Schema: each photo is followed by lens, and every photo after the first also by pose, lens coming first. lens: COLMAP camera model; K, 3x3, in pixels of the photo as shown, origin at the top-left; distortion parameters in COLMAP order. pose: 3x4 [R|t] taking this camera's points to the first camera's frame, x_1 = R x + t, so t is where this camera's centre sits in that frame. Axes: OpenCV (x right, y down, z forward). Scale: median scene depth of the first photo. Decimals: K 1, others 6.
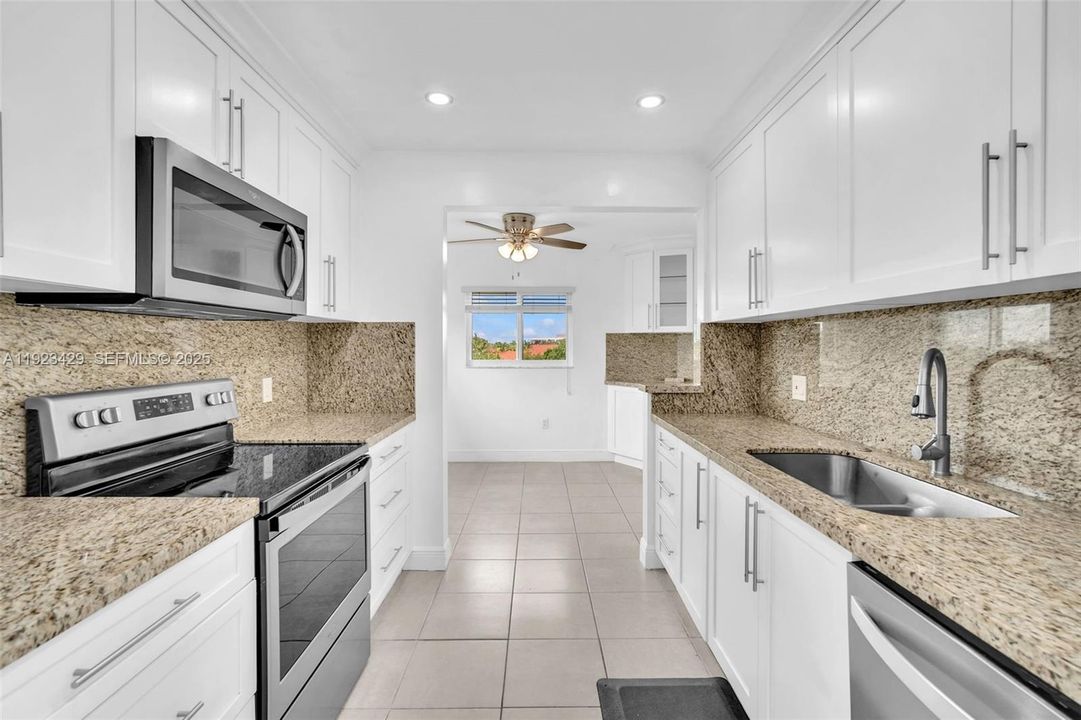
lens RADIAL K [[489.2, 0, 541.5], [0, 489.2, 344.1], [0, 0, 1]] dist [0.000154, 0.000589]
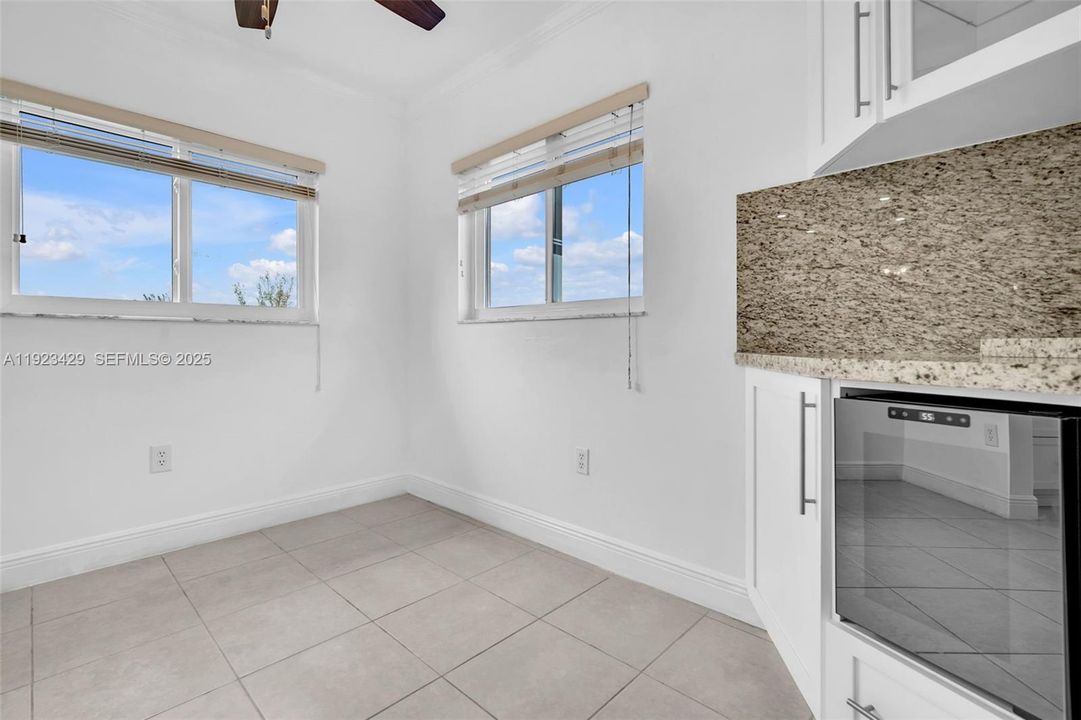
lens RADIAL K [[494.0, 0, 541.0], [0, 494.0, 343.1], [0, 0, 1]] dist [-0.000049, 0.001133]
pose [[0.719499, -0.004401, -0.694480, 0.256288], [0.003907, 0.999990, -0.002290, 0.069439], [0.694483, -0.001066, 0.719508, 0.696740]]
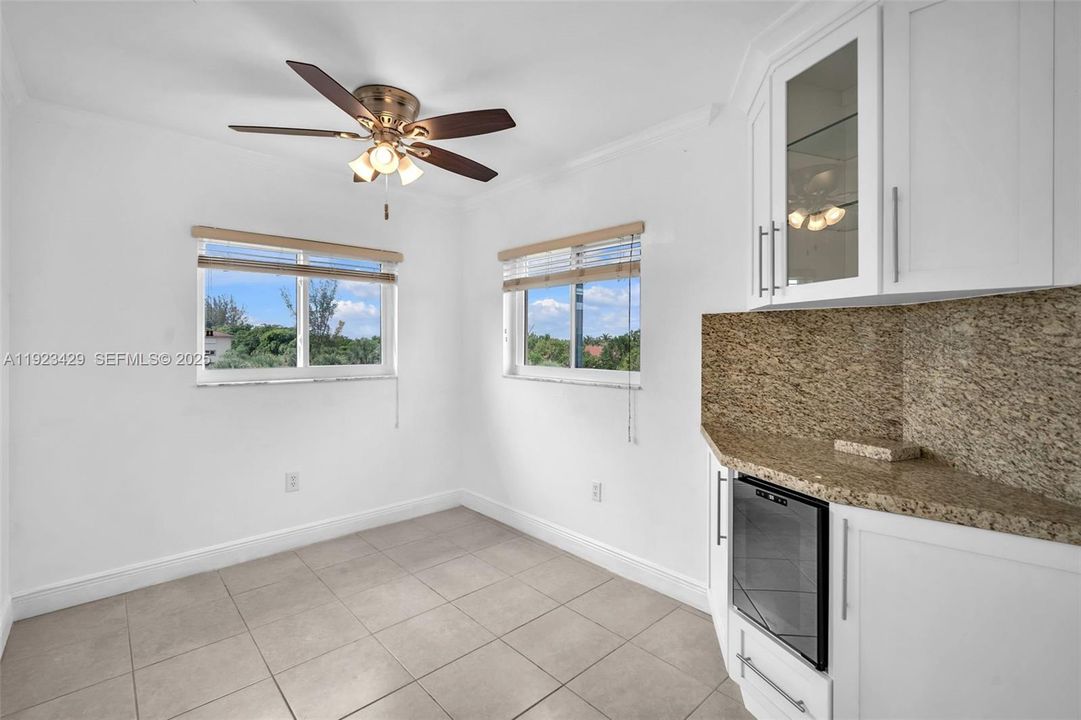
lens RADIAL K [[489.2, 0, 541.5], [0, 489.2, 344.1], [0, 0, 1]] dist [0.000154, 0.000589]
pose [[0.673555, 0.002051, -0.739134, 0.355365], [0.000059, 0.999996, 0.002829, 0.003087], [0.739137, -0.001949, 0.673553, 0.605054]]
